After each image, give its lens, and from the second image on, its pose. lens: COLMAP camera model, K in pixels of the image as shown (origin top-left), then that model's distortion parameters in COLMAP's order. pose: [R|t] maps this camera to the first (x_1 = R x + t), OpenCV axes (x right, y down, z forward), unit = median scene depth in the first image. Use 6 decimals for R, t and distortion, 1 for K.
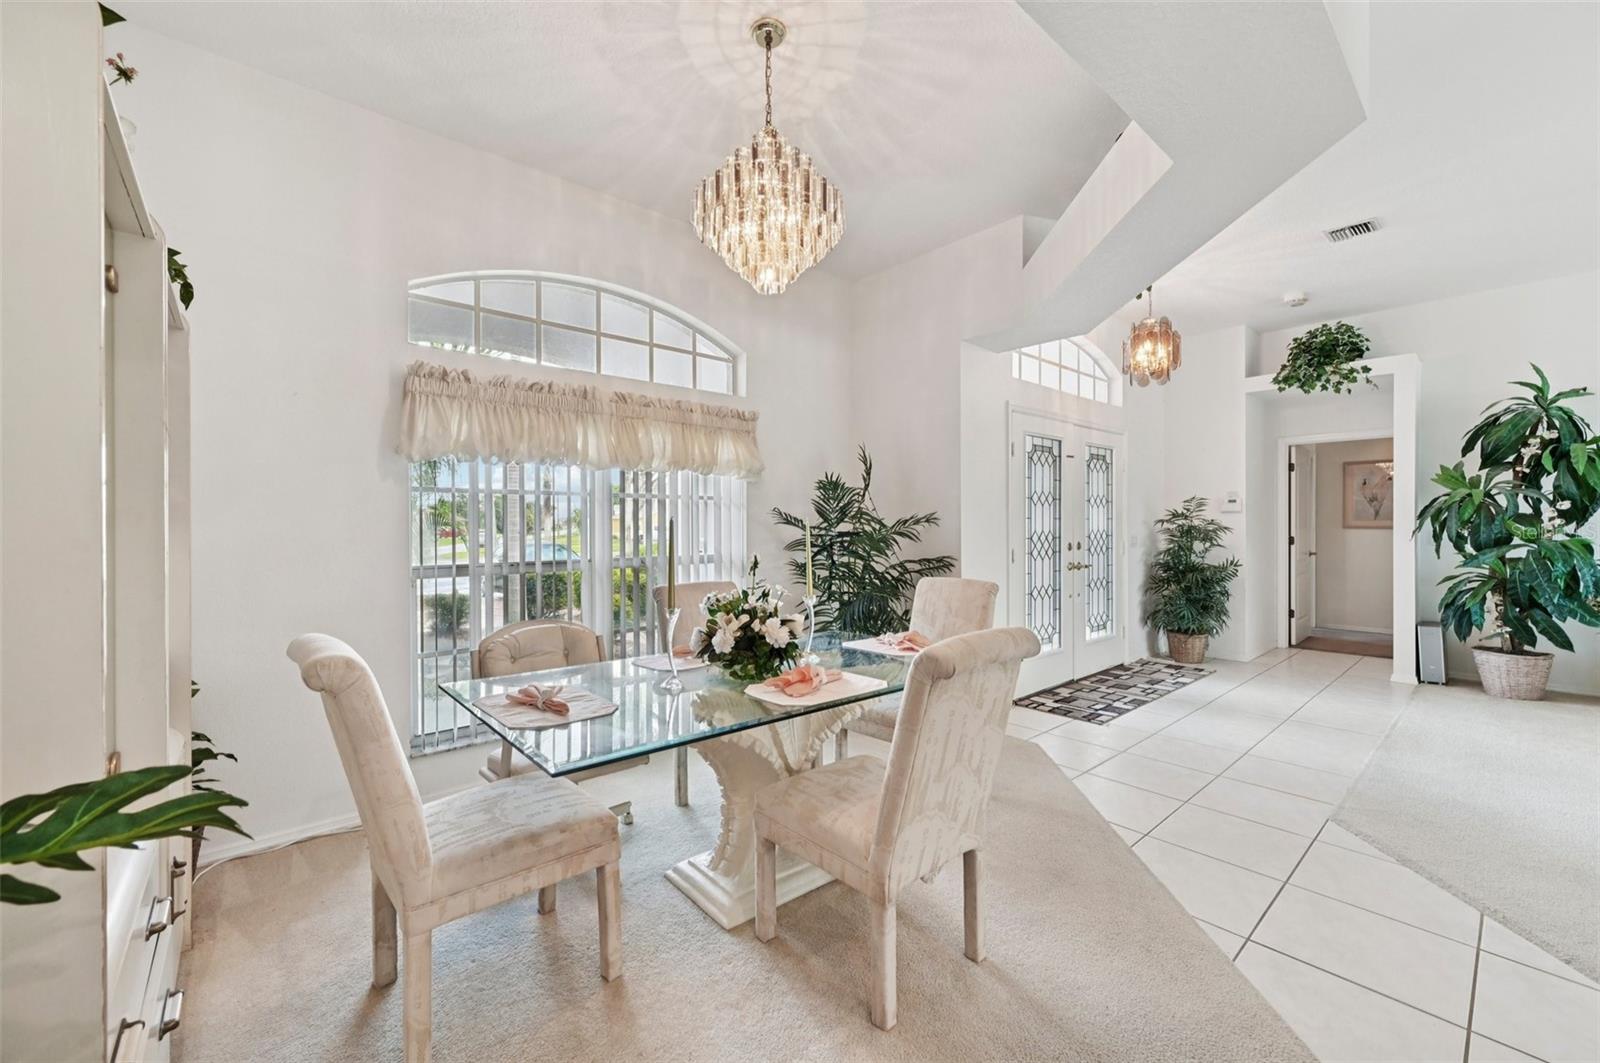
lens RADIAL K [[643.1, 0, 800.0], [0, 643.1, 531.5], [0, 0, 1]] dist [-0.001224, -0.000095]
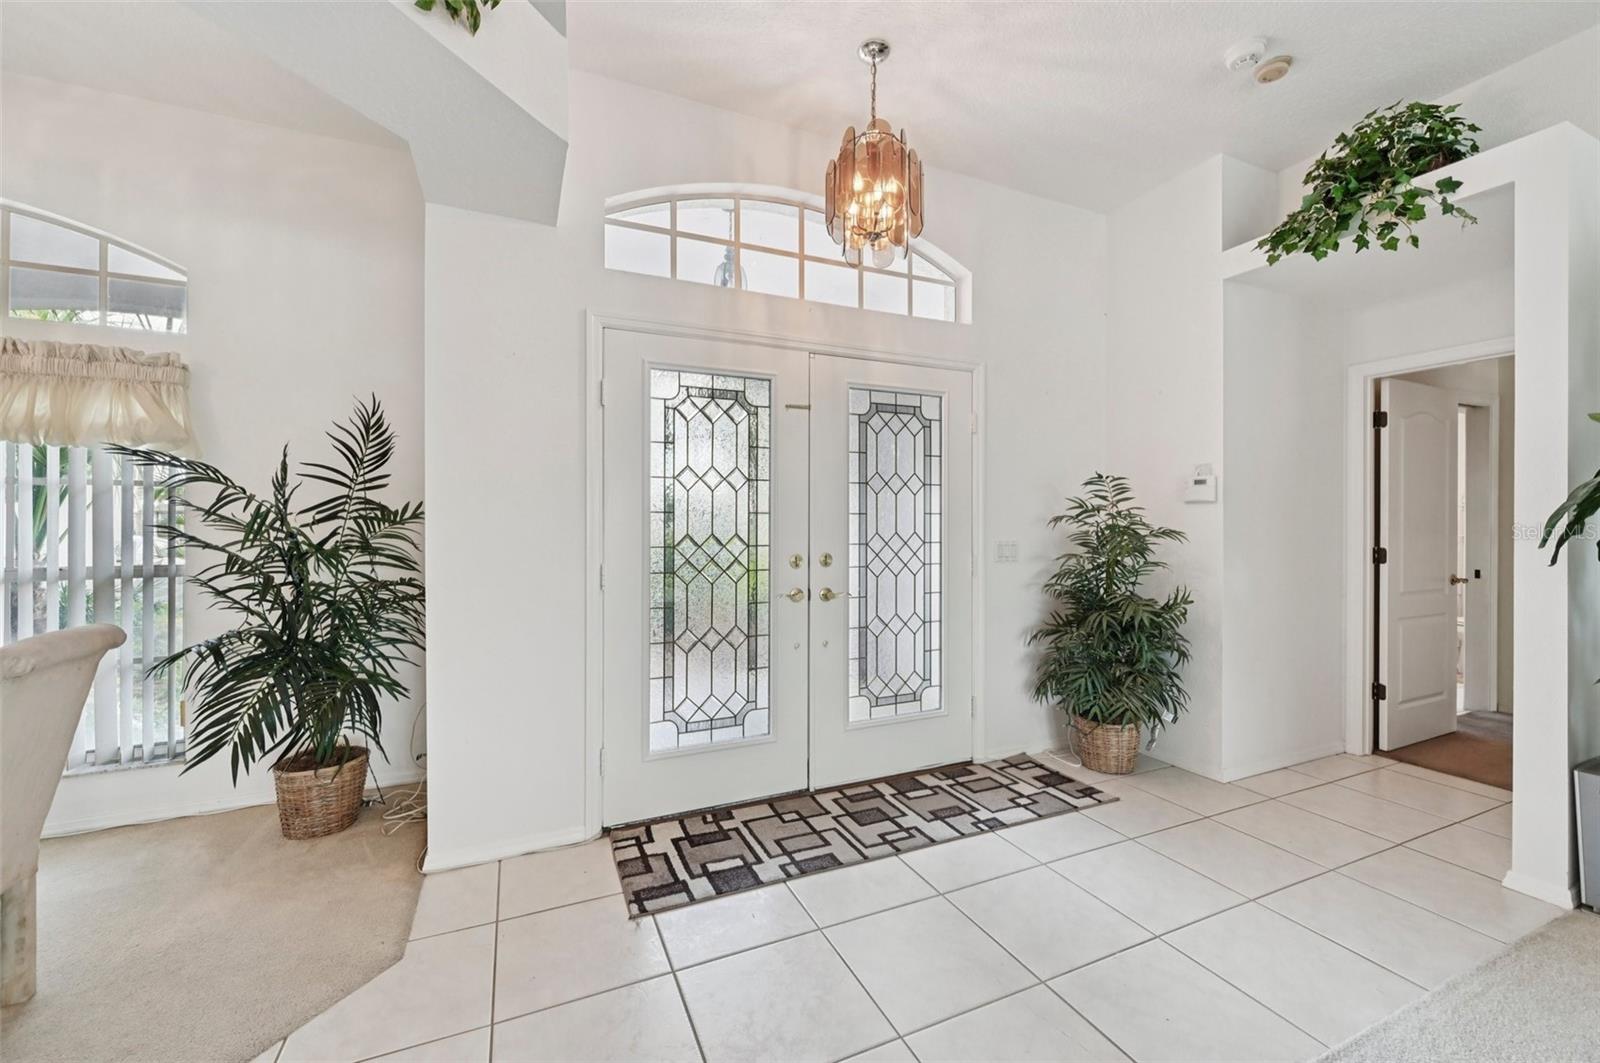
lens RADIAL K [[643.1, 0, 800.0], [0, 643.1, 531.5], [0, 0, 1]] dist [-0.001224, -0.000095]
pose [[0.954010, 0.002753, -0.299763, 0.561747], [-0.003540, 0.999992, -0.002082, -0.003906], [0.299754, 0.003047, 0.954012, 0.415043]]
